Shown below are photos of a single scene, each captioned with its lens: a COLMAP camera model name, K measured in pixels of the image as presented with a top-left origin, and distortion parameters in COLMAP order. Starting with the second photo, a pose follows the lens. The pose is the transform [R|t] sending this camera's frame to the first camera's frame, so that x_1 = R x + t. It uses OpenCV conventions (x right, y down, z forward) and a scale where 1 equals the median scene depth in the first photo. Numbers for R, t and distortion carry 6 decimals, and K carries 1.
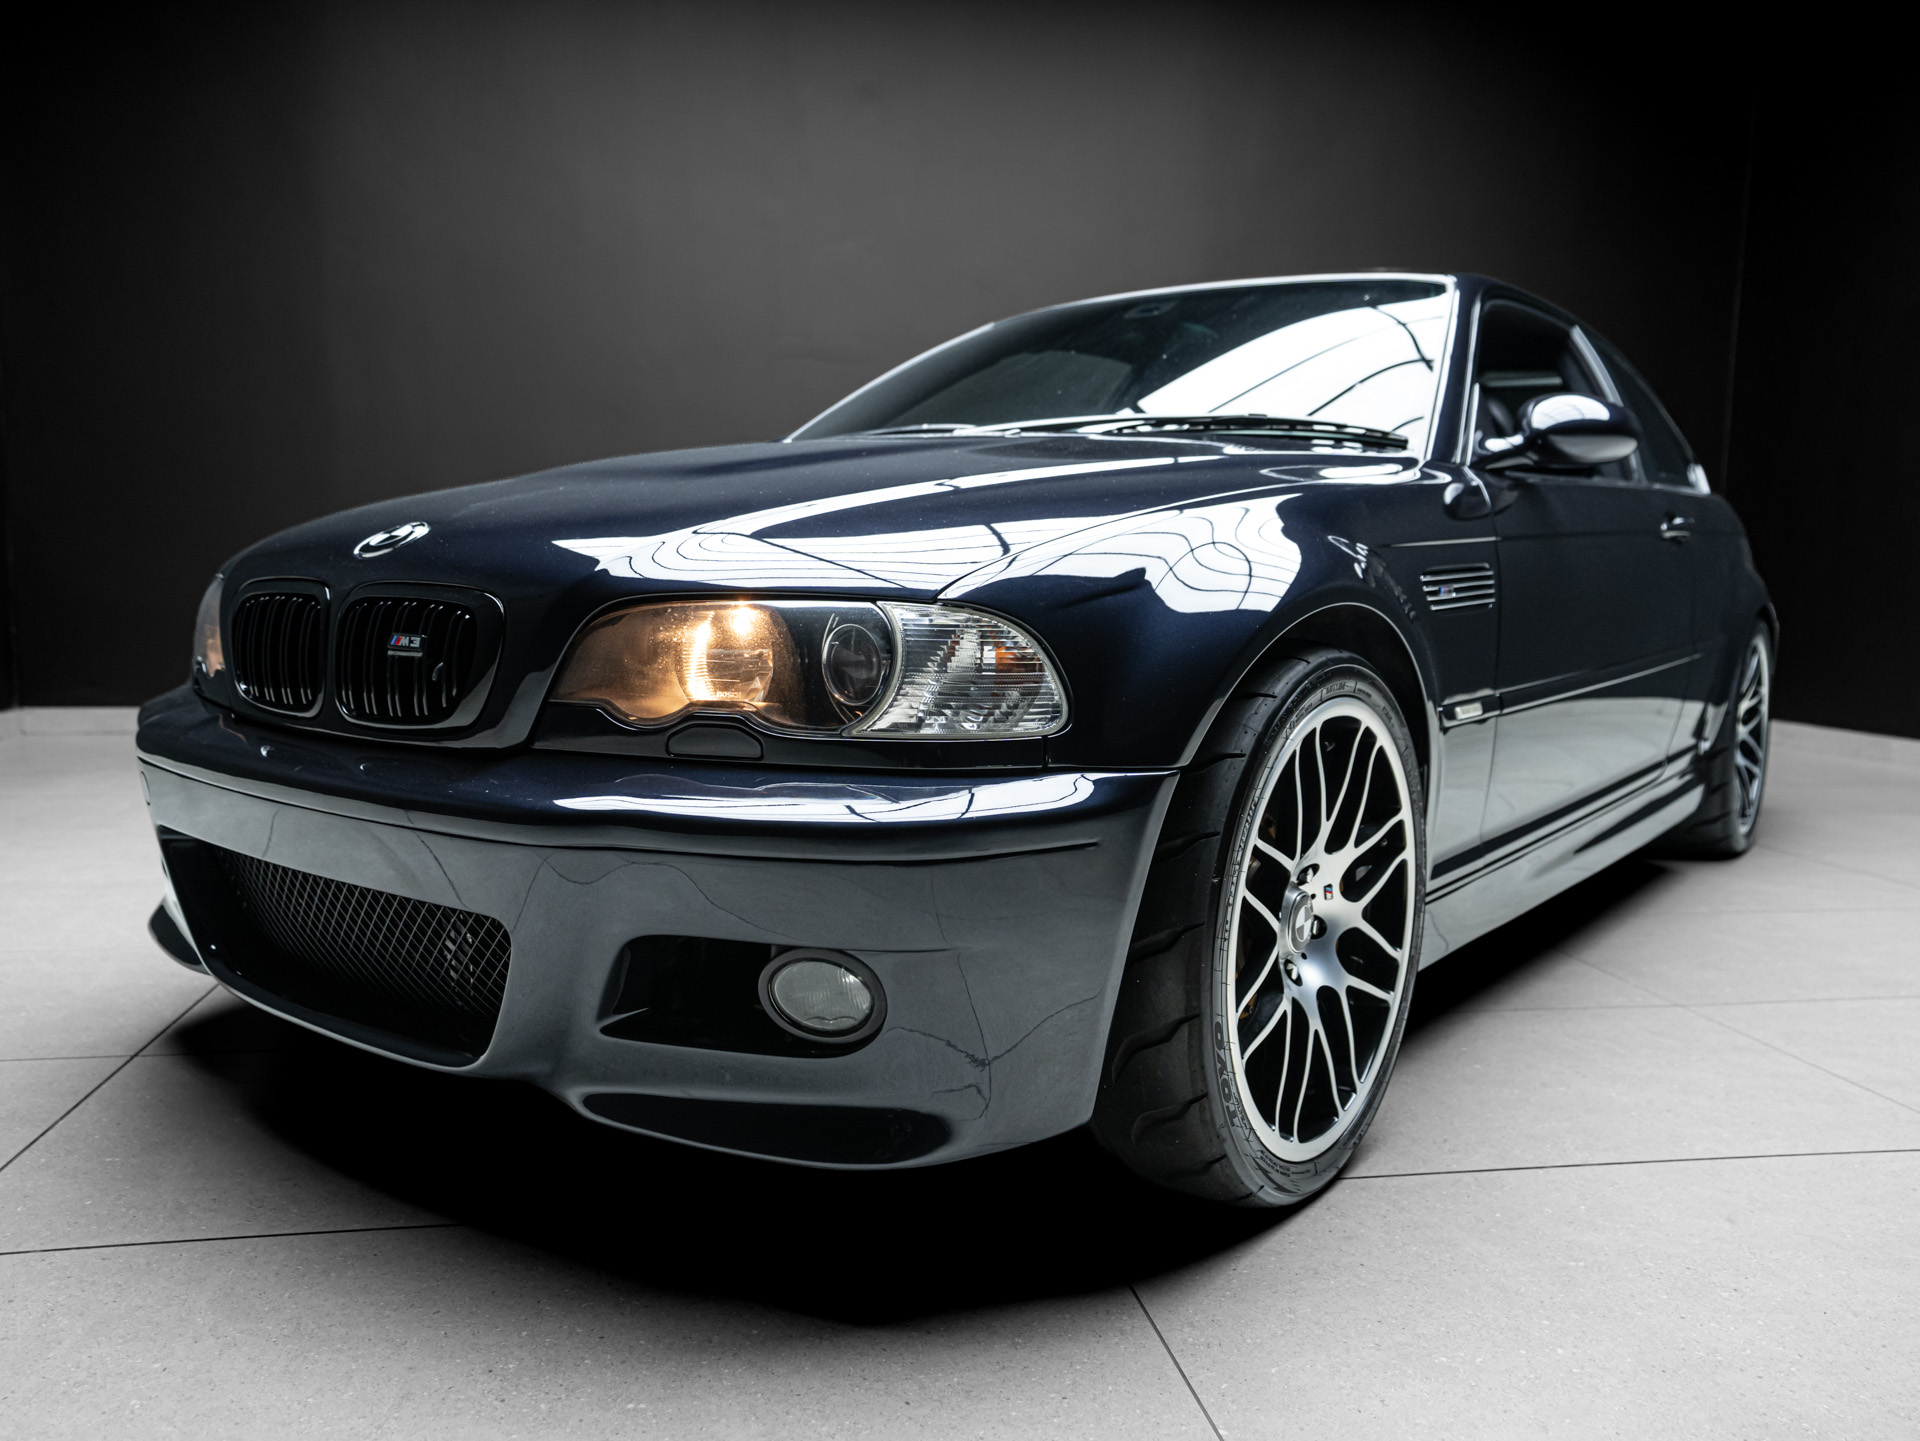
lens RADIAL K [[1450.3, 0, 960.0], [0, 1450.3, 720.5], [0, 0, 1]] dist [0.025158, 0.005126]
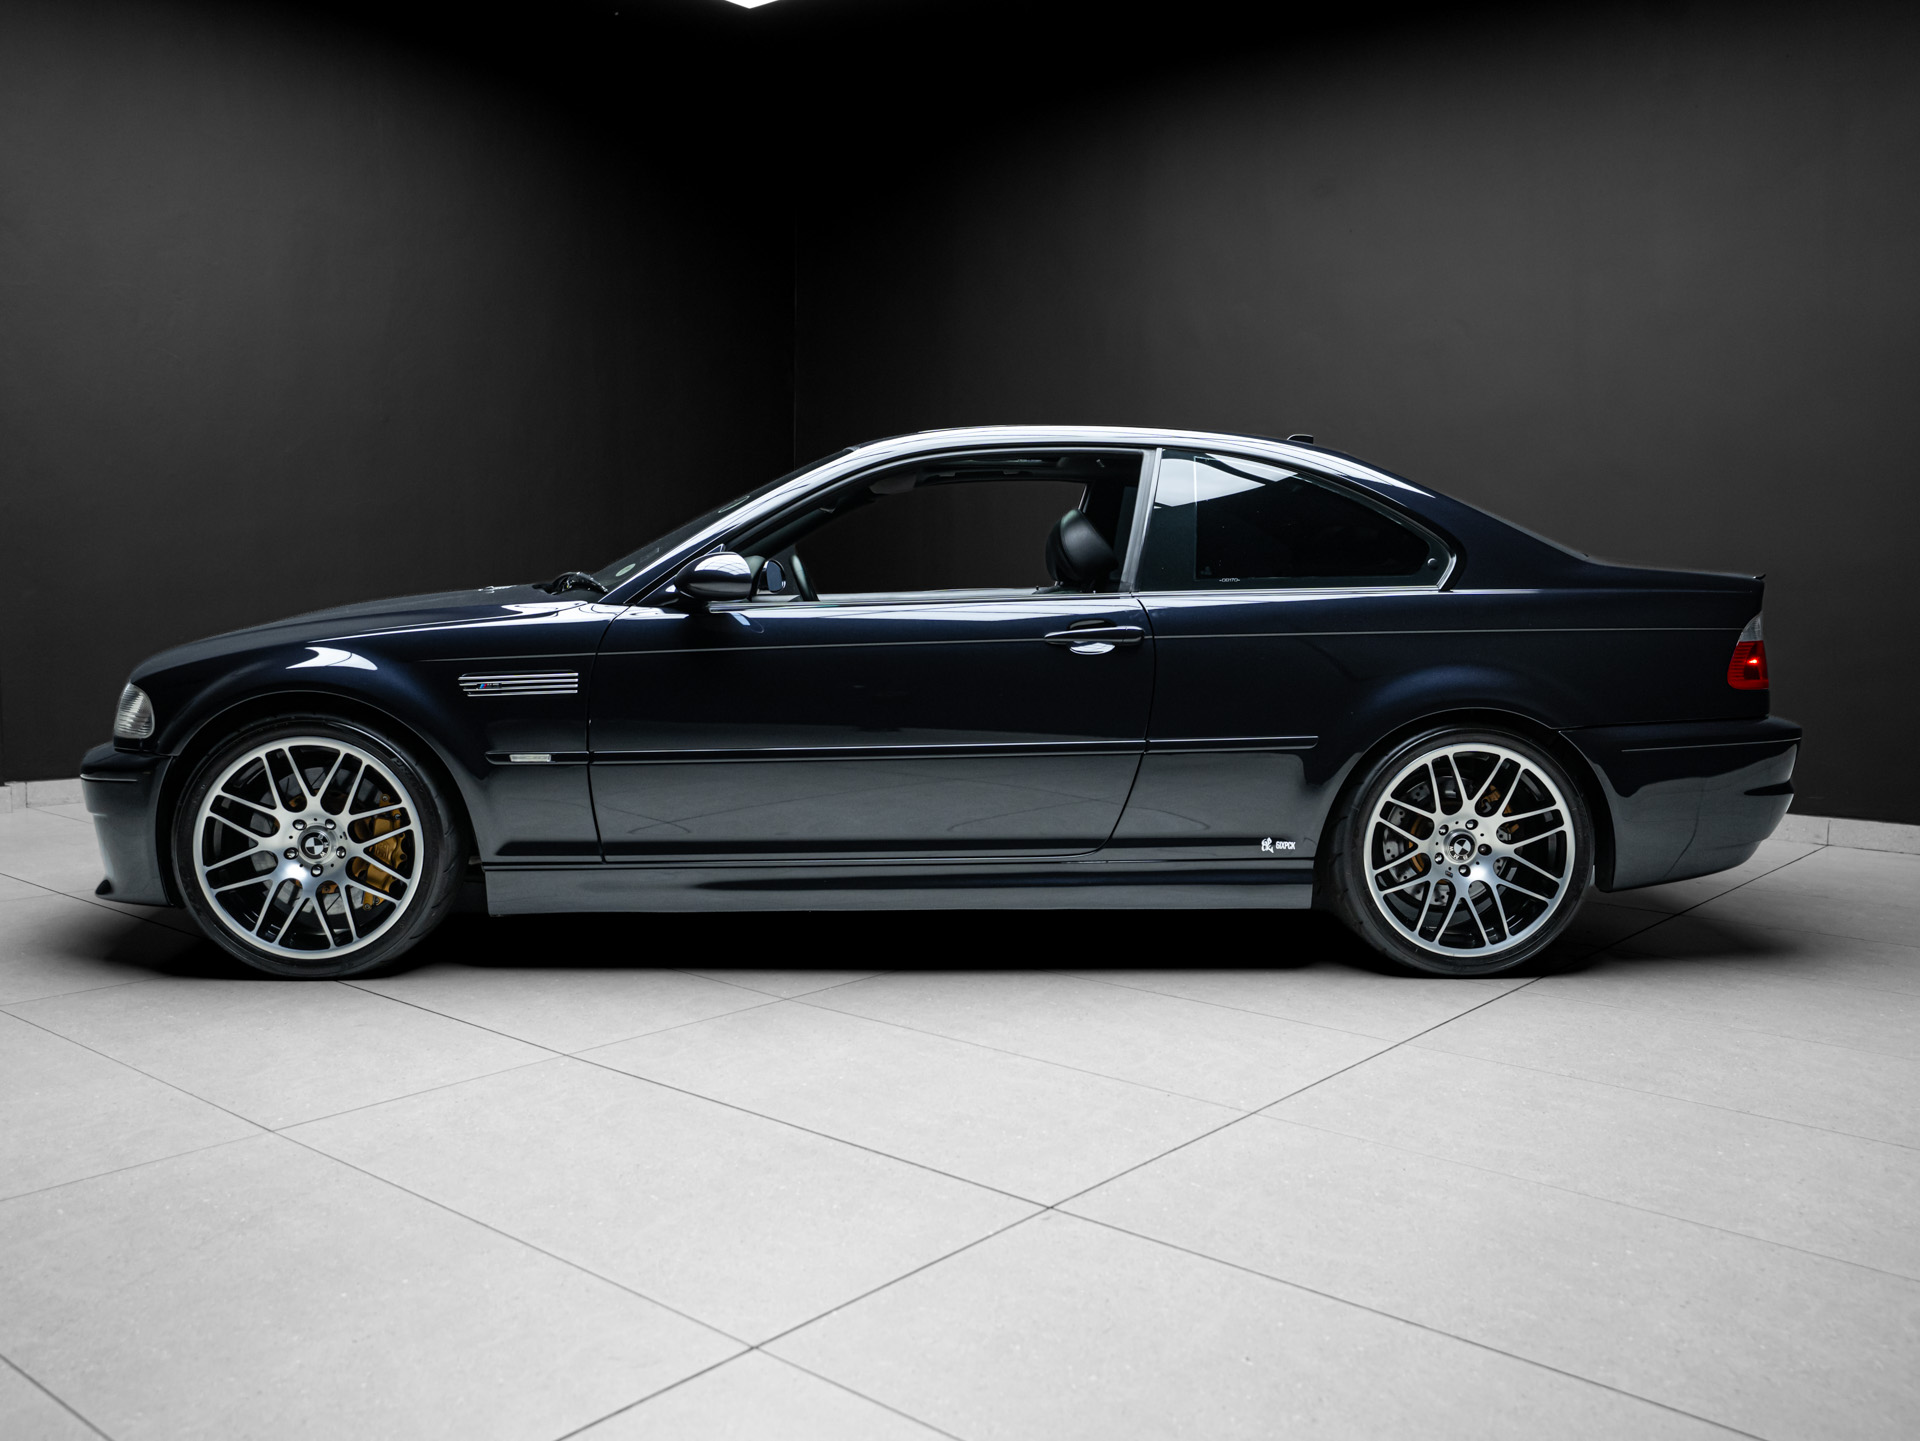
lens RADIAL K [[1654.4, 0, 960.0], [0, 1654.4, 720.5], [0, 0, 1]] dist [-0.000988, 0.071434]
pose [[0.647171, 0.066569, -0.759433, 2.810439], [-0.081269, 0.996528, 0.018096, -0.165620], [0.758000, 0.050007, 0.650334, 0.184397]]
